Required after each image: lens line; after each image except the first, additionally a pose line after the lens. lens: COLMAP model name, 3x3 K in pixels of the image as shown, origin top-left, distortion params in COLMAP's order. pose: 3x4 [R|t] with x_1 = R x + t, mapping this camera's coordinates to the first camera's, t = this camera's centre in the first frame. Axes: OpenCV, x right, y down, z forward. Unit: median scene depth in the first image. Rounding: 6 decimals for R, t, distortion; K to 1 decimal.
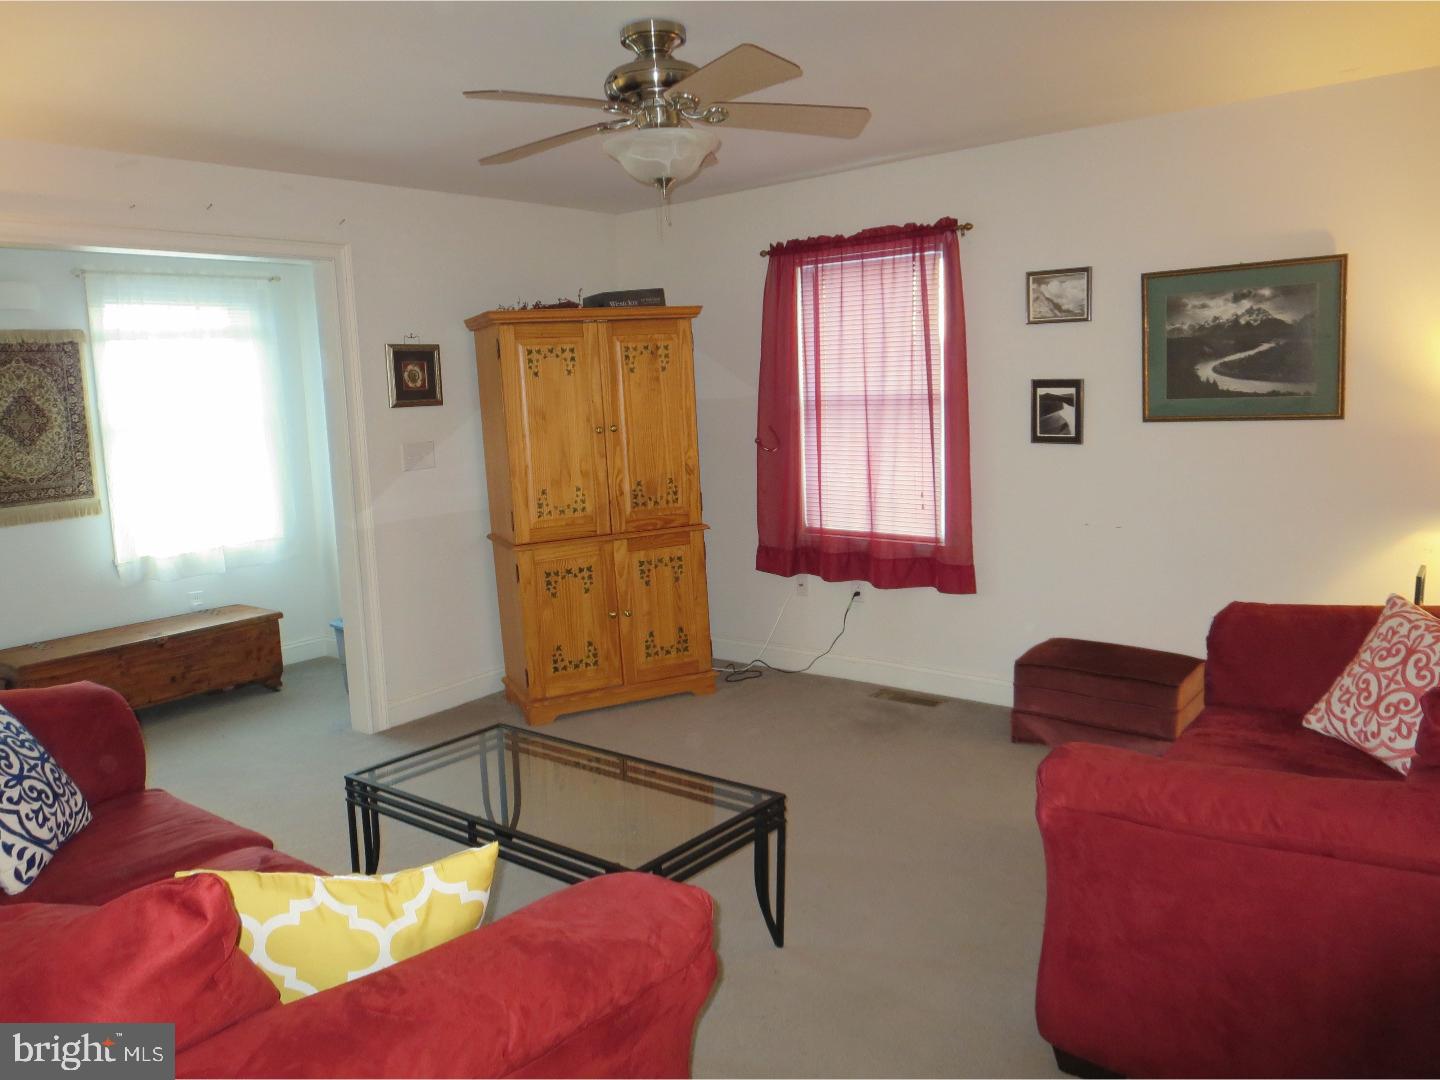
lens RADIAL K [[1025.9, 0, 687.2], [0, 1025.9, 526.2], [0, 0, 1]] dist [-0.022465, 0.010528]
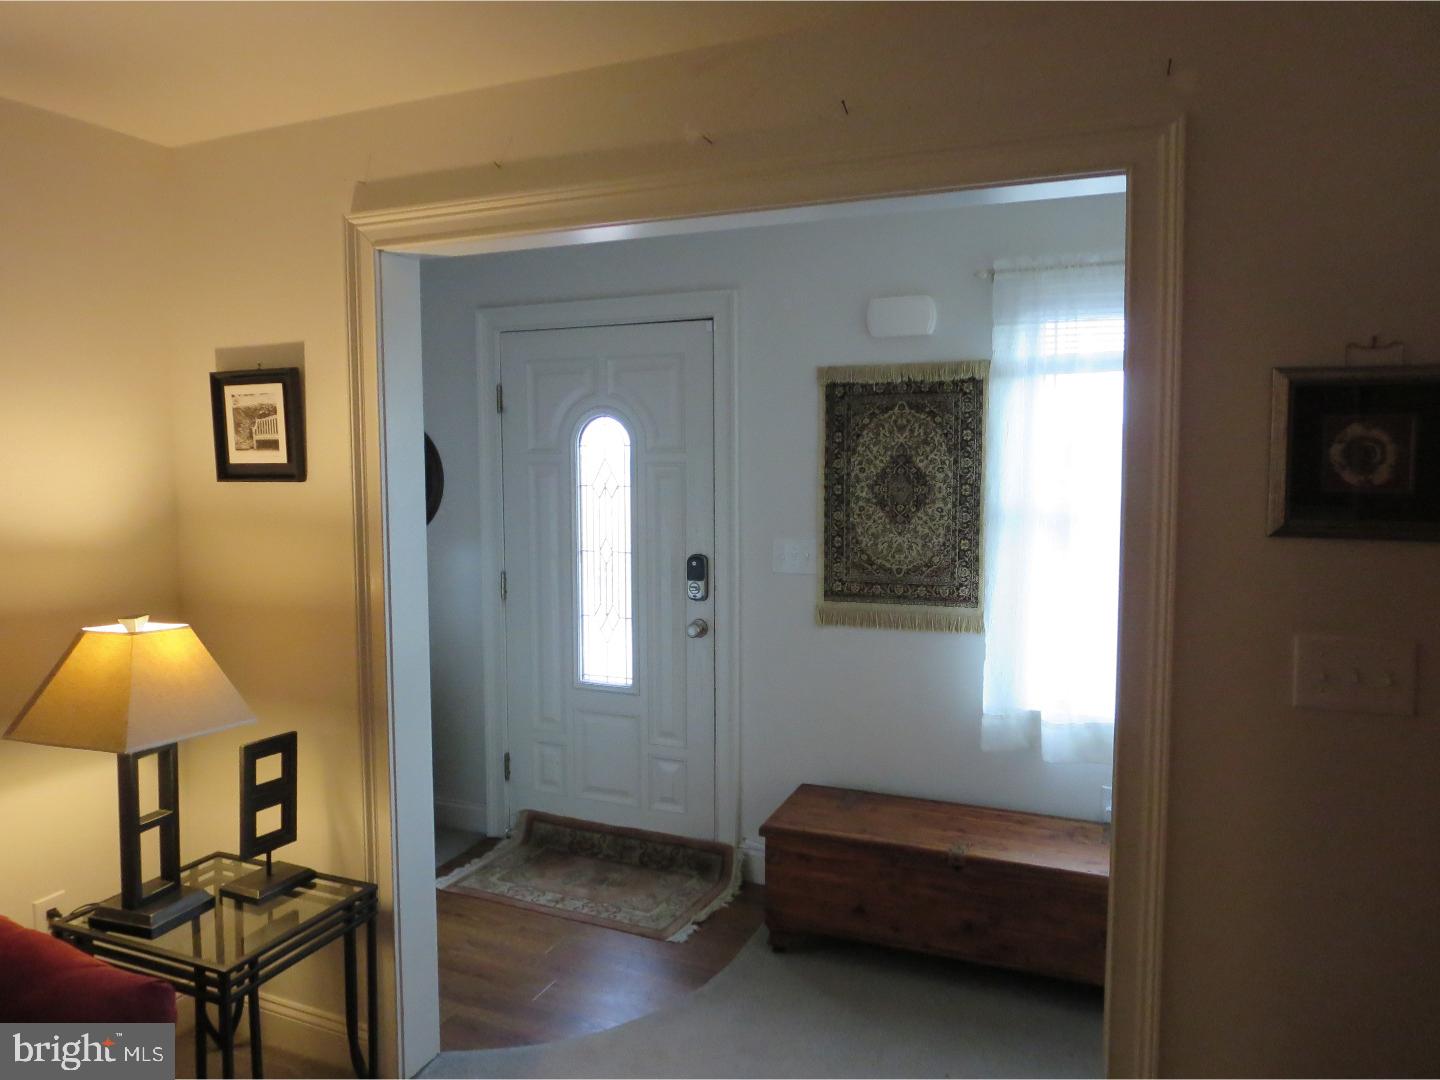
lens RADIAL K [[1025.9, 0, 711.0], [0, 1025.9, 525.8], [0, 0, 1]] dist [-0.022465, 0.010528]
pose [[0.266232, 0.111255, -0.957467, 0.013598], [-0.138702, 0.987401, 0.076166, -0.115529], [0.953877, 0.112525, 0.278309, 0.677492]]
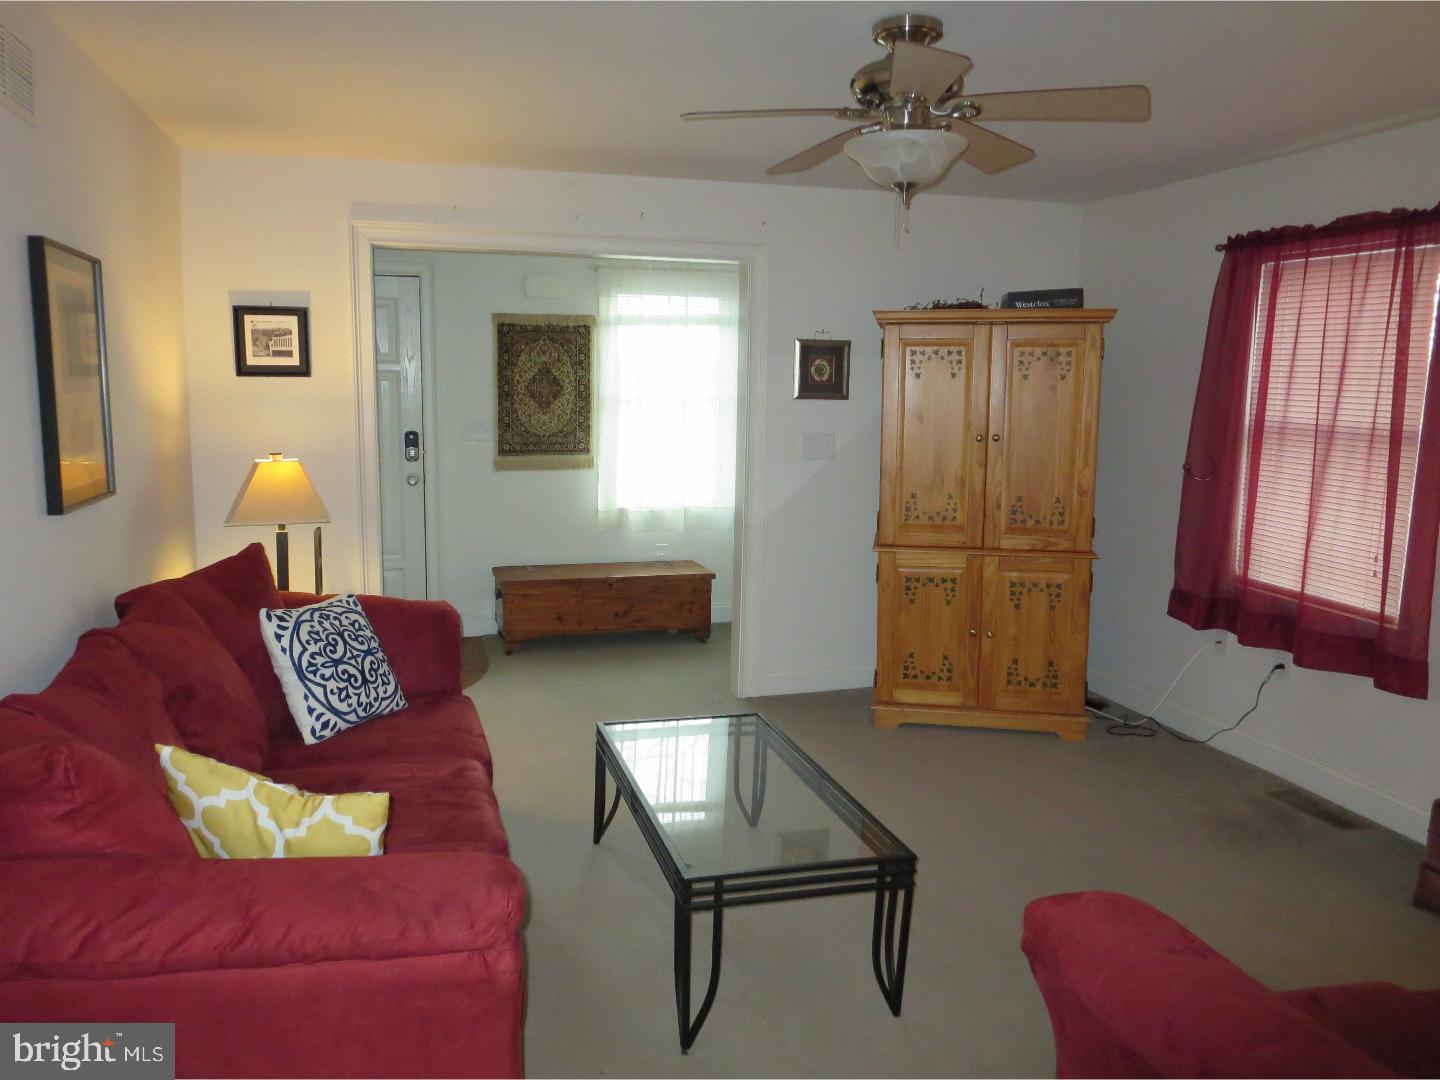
lens RADIAL K [[1025.9, 0, 716.7], [0, 1025.9, 532.0], [0, 0, 1]] dist [-0.022465, 0.010528]
pose [[0.824657, 0.140945, -0.547791, 0.235426], [-0.127367, 0.989856, 0.062946, -0.035114], [0.551106, 0.017861, 0.834244, 0.075436]]
